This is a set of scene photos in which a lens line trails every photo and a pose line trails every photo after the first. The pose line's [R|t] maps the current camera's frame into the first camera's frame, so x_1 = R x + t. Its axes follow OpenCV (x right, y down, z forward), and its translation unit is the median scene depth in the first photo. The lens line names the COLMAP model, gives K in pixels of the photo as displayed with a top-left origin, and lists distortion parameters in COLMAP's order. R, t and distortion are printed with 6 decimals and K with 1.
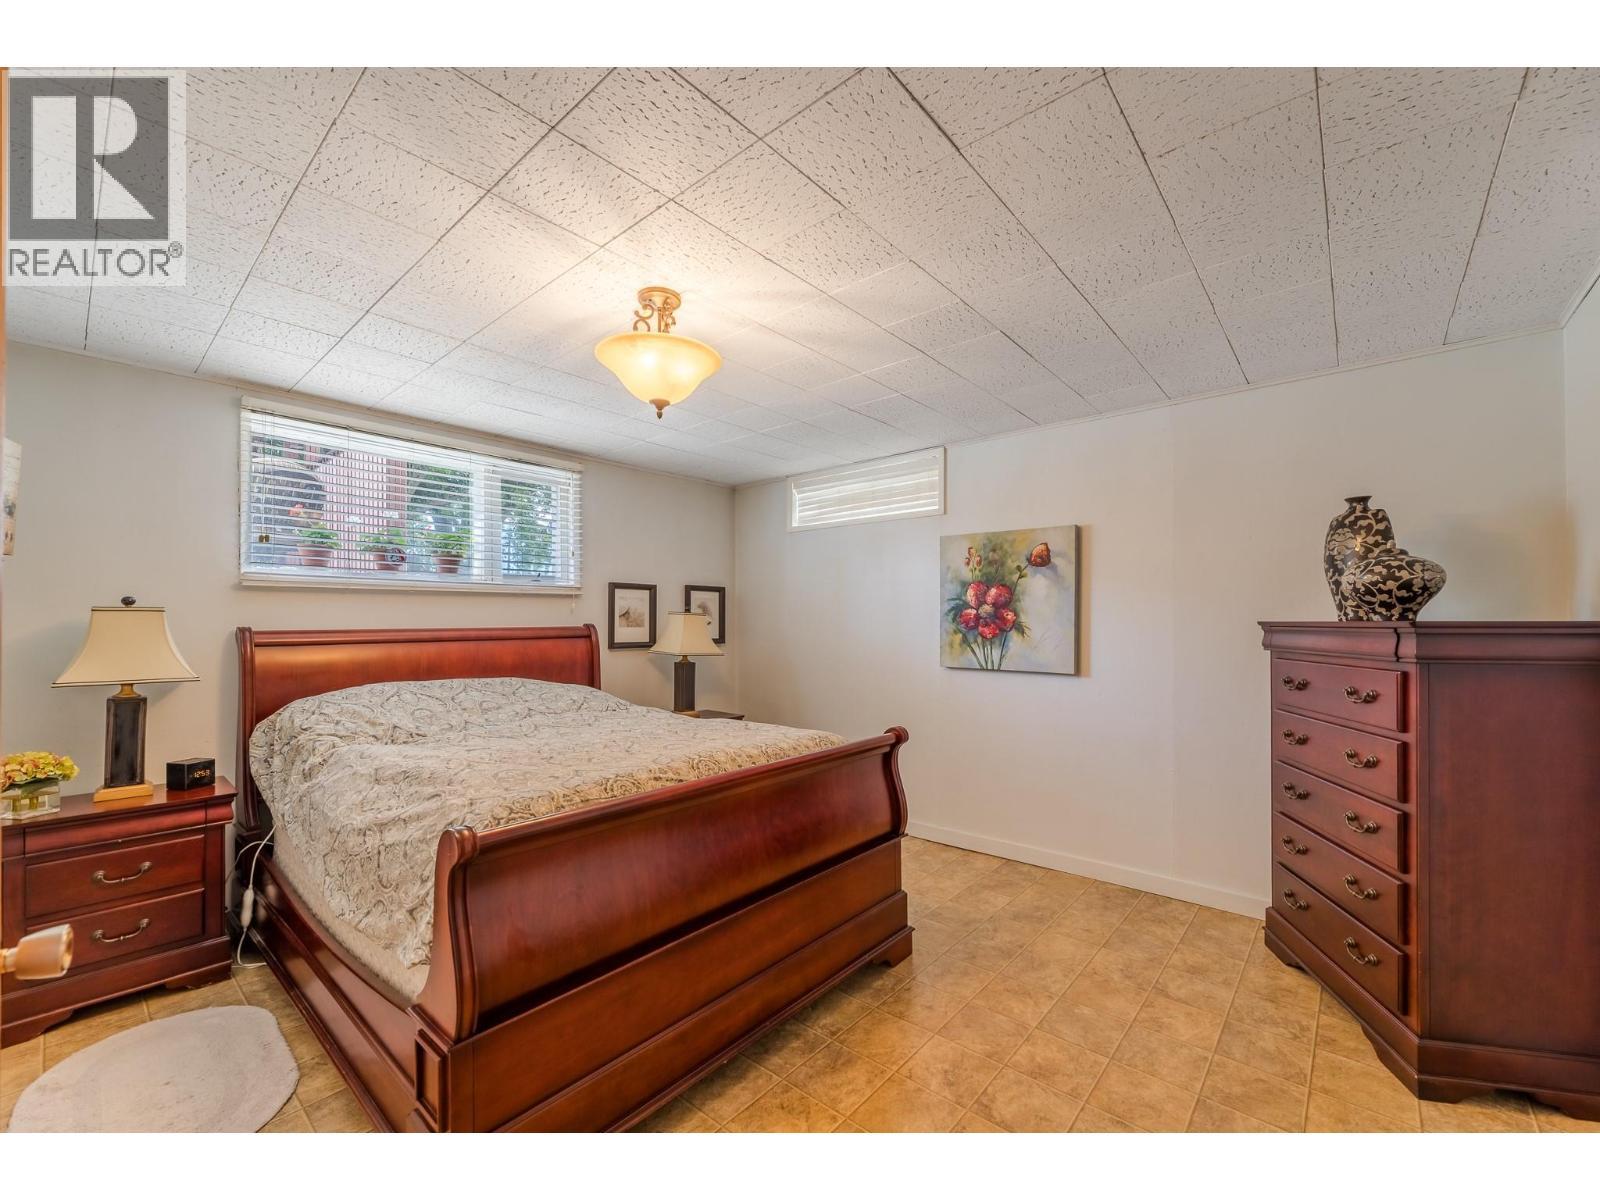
lens RADIAL K [[651.3, 0, 802.3], [0, 651.3, 608.4], [0, 0, 1]] dist [0.015649, 0.000055]
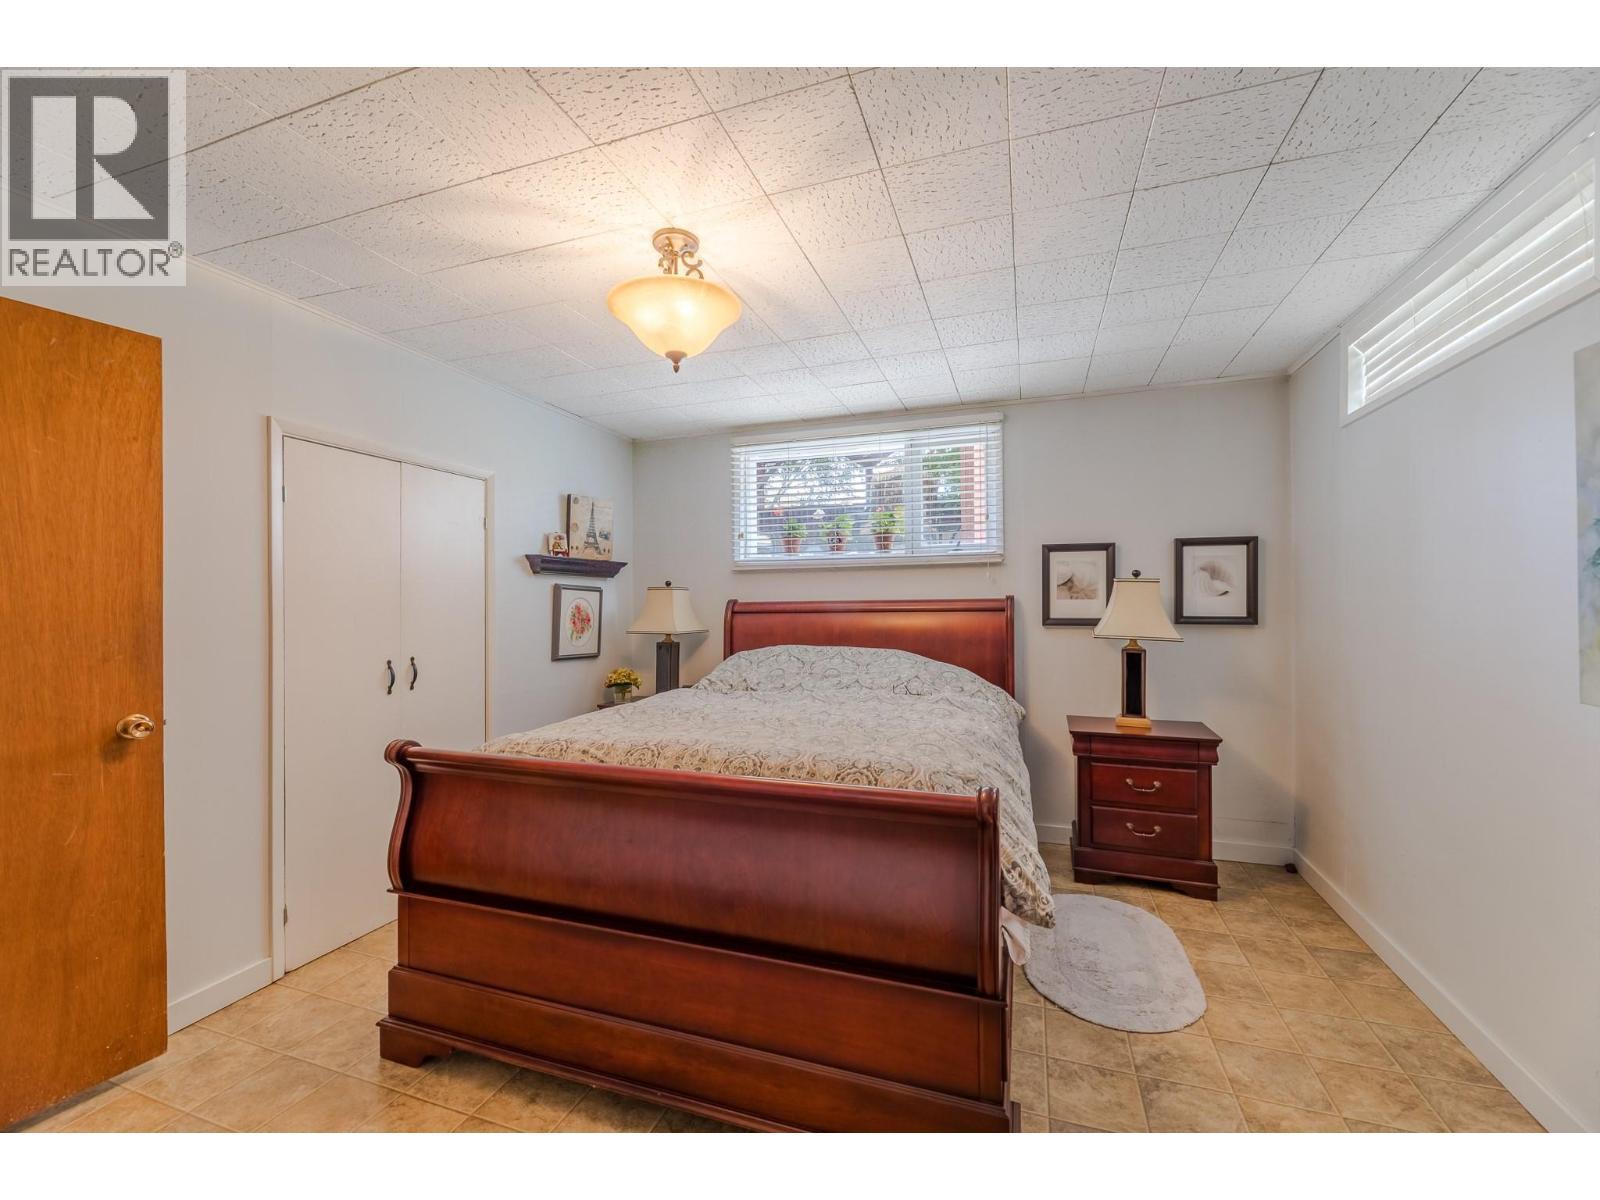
lens RADIAL K [[651.3, 0, 804.6], [0, 651.3, 600.2], [0, 0, 1]] dist [0.015649, 0.000055]
pose [[0.378353, 0.004235, -0.925652, 0.369705], [0.029073, 0.999442, 0.016456, 0.007836], [0.925205, -0.033138, 0.378019, 0.424211]]
